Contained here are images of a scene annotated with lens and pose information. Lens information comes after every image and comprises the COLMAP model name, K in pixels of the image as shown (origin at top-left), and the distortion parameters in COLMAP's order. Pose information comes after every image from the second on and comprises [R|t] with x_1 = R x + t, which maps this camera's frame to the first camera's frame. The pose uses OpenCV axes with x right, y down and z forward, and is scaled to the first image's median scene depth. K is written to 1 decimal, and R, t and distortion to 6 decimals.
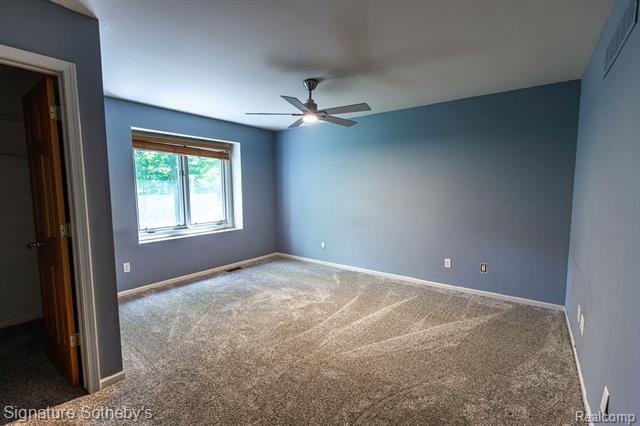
lens RADIAL K [[291.7, 0, 322.7], [0, 291.7, 213.2], [0, 0, 1]] dist [0.002413, 0.000085]
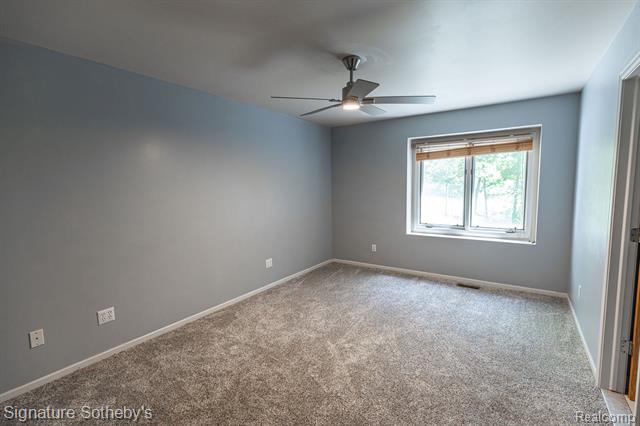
lens RADIAL K [[291.7, 0, 322.7], [0, 291.7, 213.2], [0, 0, 1]] dist [0.002413, 0.000085]
pose [[0.042123, 0.092344, -0.994836, 0.456918], [-0.079519, 0.992871, 0.088795, -0.049892], [0.995943, 0.075368, 0.049165, 0.509068]]
